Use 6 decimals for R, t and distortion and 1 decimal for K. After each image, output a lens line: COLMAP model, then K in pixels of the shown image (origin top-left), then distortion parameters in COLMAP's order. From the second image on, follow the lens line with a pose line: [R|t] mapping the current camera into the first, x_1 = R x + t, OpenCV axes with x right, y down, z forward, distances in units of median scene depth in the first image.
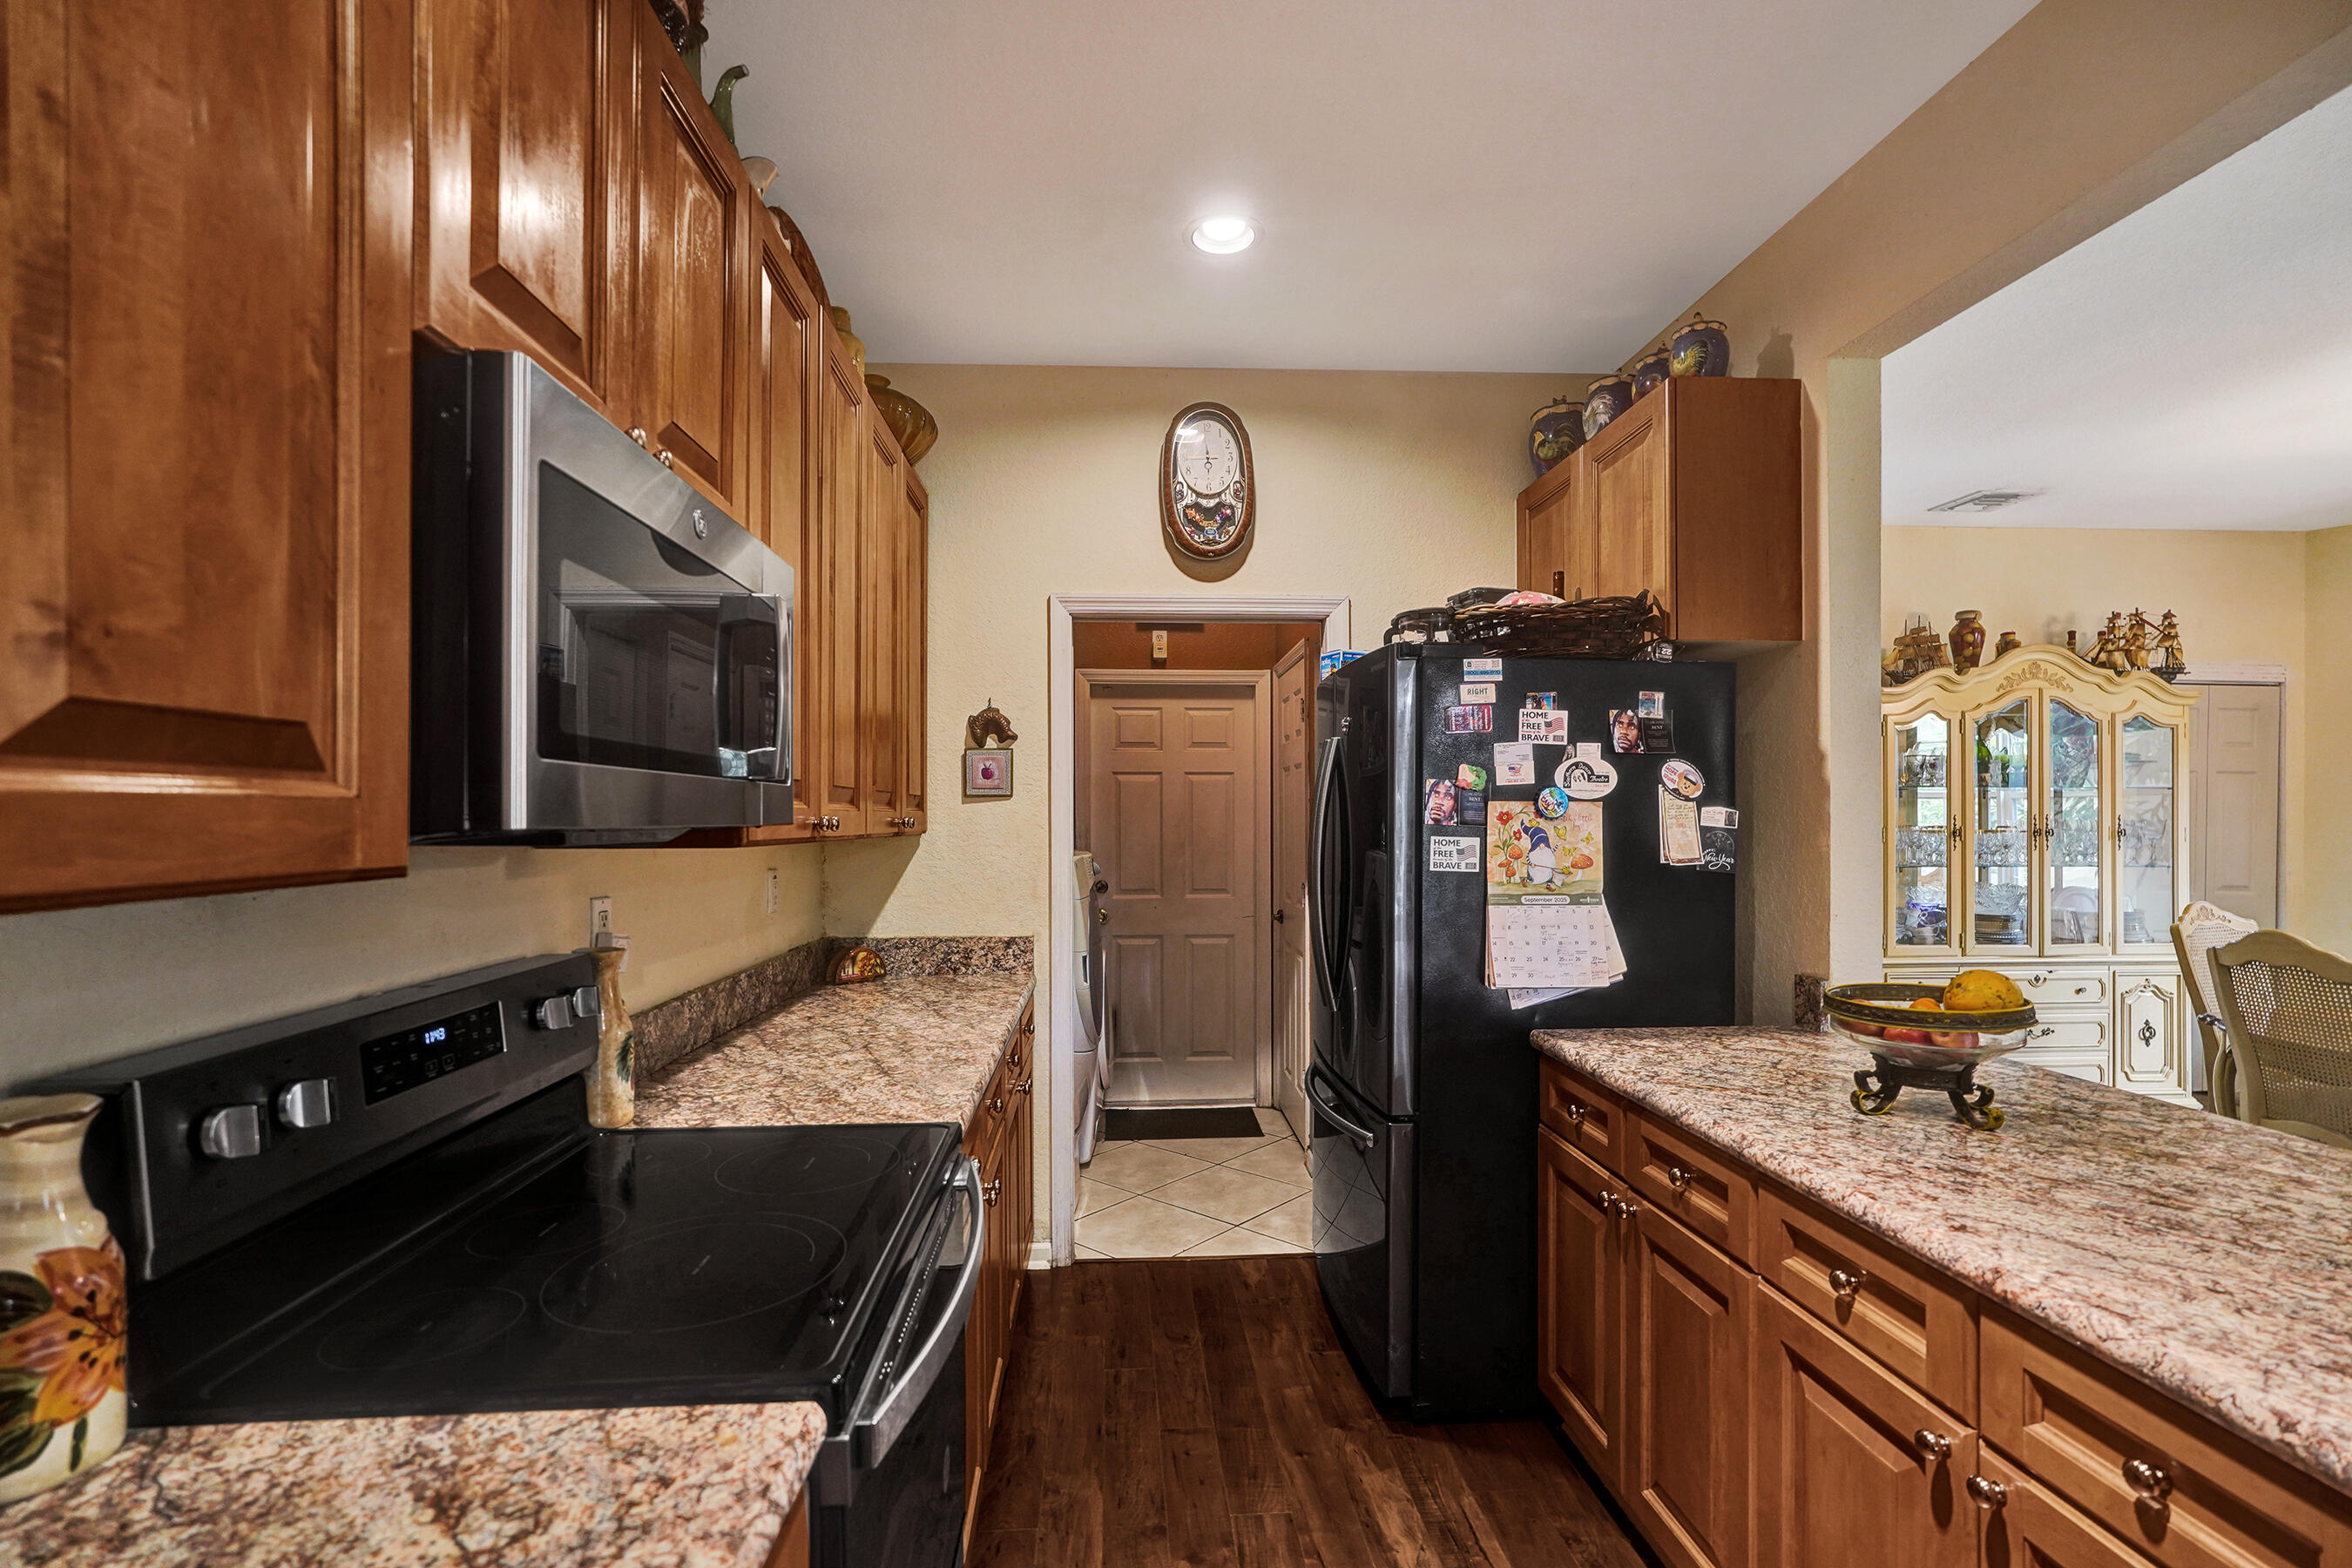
lens RADIAL K [[1064.7, 0, 1175.8], [0, 1064.7, 805.3], [0, 0, 1]] dist [0.000169, 0.000185]
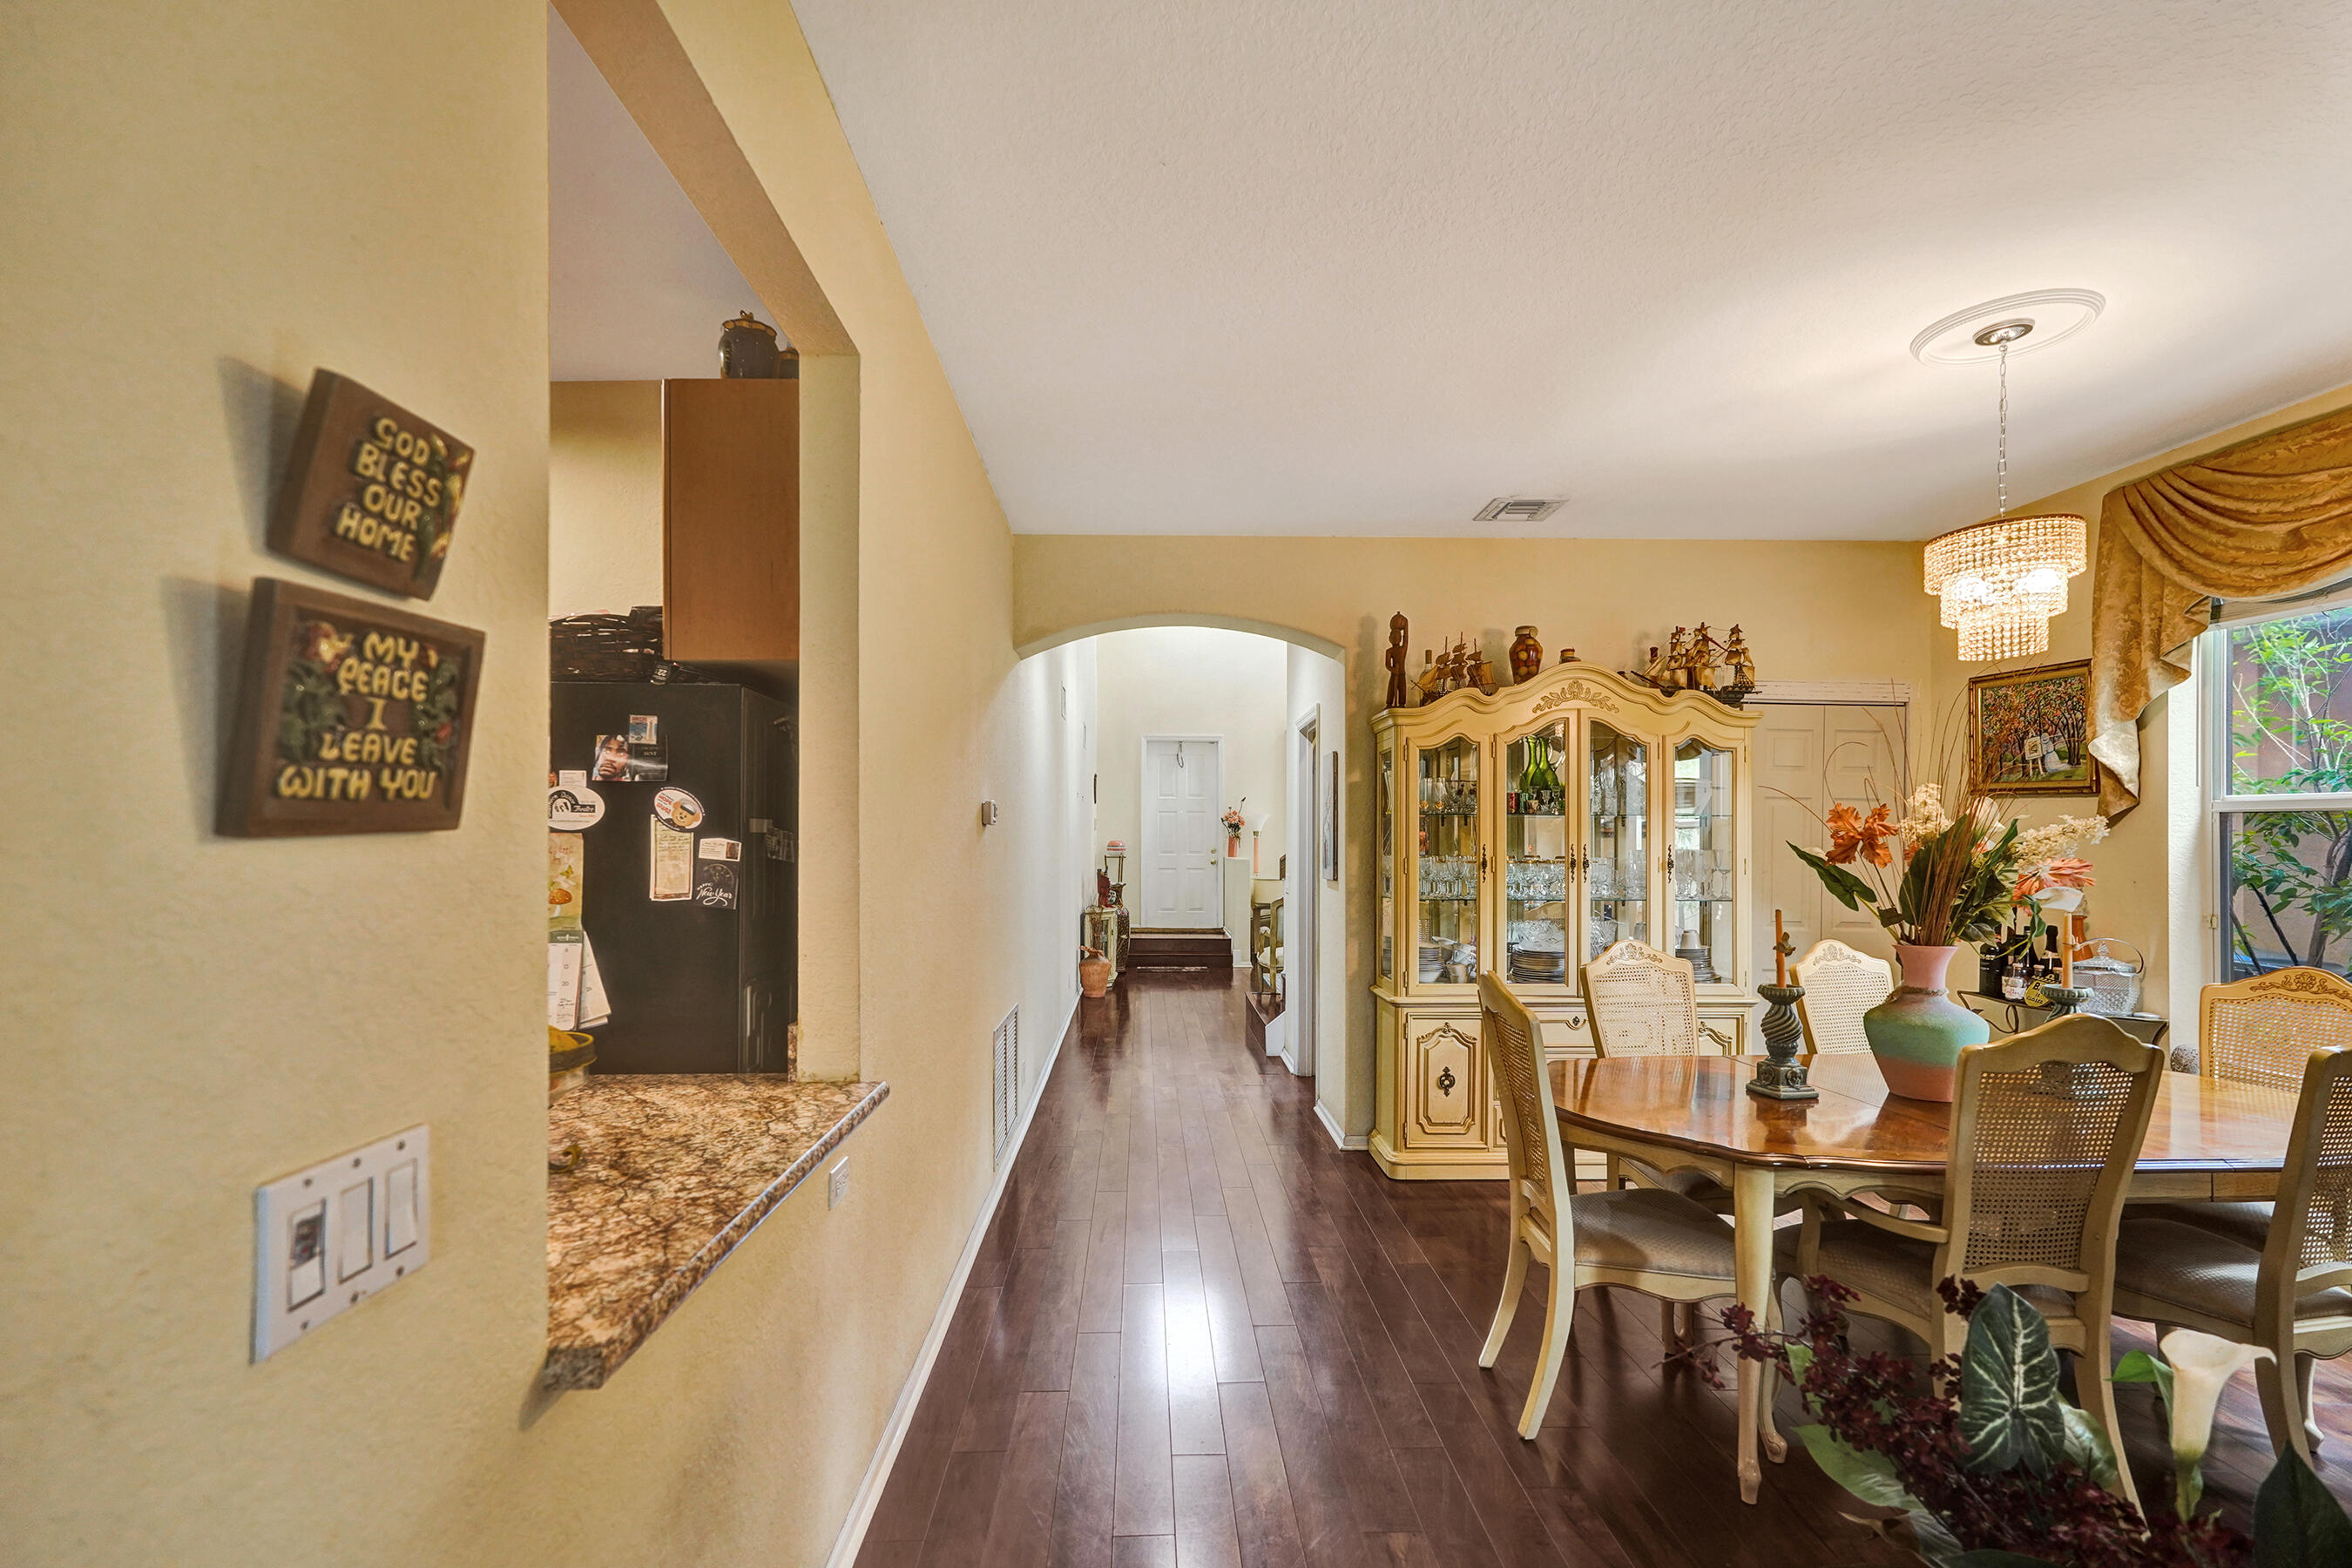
lens RADIAL K [[1099.3, 0, 1165.8], [0, 1099.3, 830.4], [0, 0, 1]] dist [-0.000266, 0.000283]
pose [[0.999381, 0.001036, -0.035172, 0.487771], [-0.001040, 0.999999, -0.000095, -0.003005], [0.035172, 0.000131, 0.999381, 0.023974]]
